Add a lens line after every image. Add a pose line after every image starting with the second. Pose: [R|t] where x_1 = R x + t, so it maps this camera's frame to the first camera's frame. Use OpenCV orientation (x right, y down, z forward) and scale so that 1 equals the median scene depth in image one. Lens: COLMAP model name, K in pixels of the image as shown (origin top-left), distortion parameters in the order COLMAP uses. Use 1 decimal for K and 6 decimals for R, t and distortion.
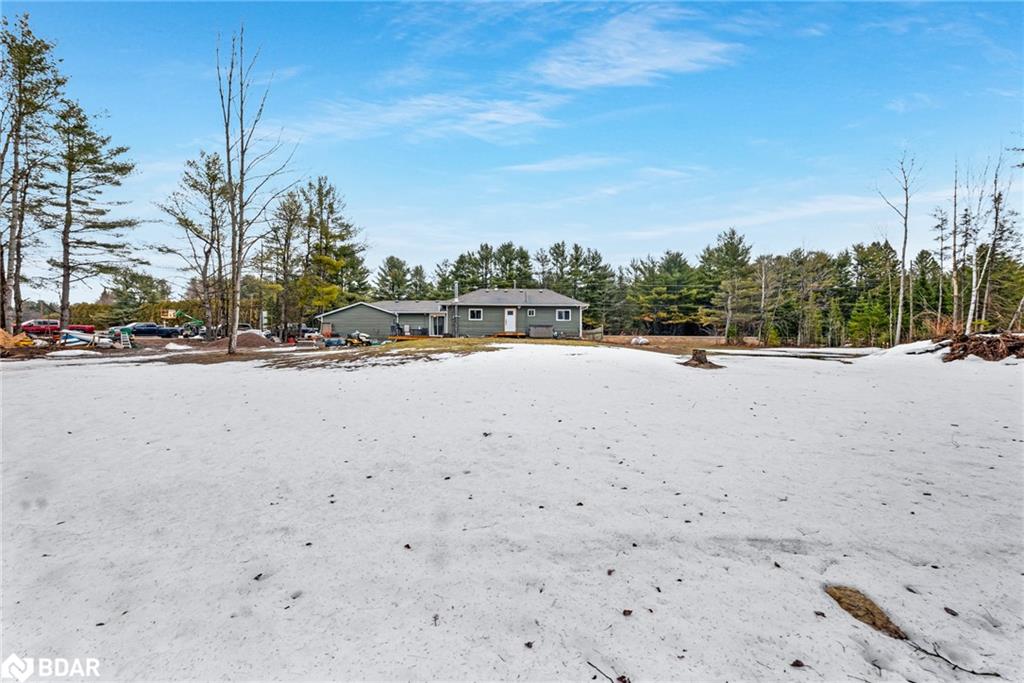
lens RADIAL K [[398.1, 0, 512.0], [0, 398.1, 341.5], [0, 0, 1]] dist [0.000075, -0.000033]
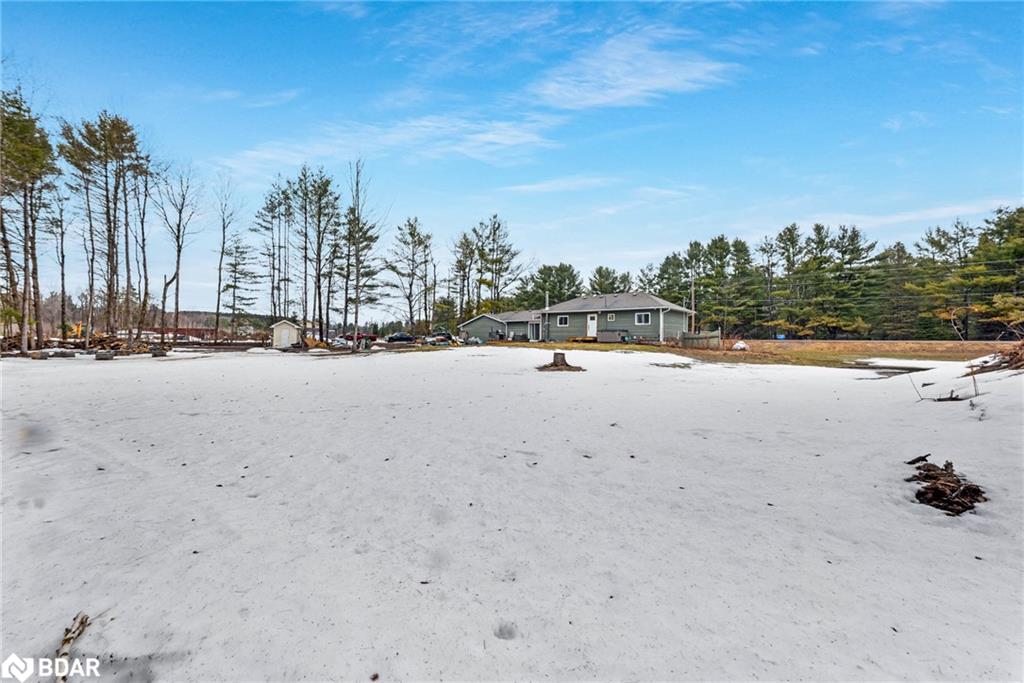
lens RADIAL K [[398.1, 0, 512.0], [0, 398.1, 341.5], [0, 0, 1]] dist [0.000075, -0.000033]
pose [[0.799437, -0.003710, -0.600739, 0.446316], [-0.006073, 0.999880, -0.014257, 0.003946], [0.600719, 0.015046, 0.799318, 0.052740]]
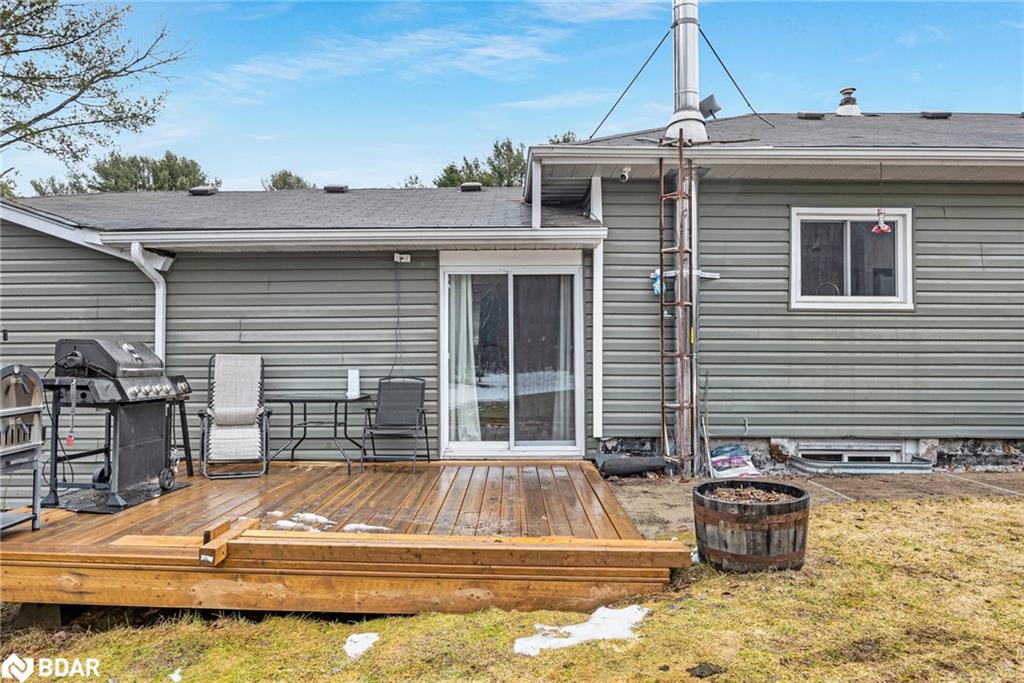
lens RADIAL K [[695.9, 0, 512.0], [0, 695.9, 341.5], [0, 0, 1]] dist [-0.003808, -0.000938]
pose [[0.999998, -0.001614, 0.000957, -0.187037], [0.001638, 0.999670, -0.025650, -0.039488], [-0.000915, 0.025651, 0.999671, 0.805557]]
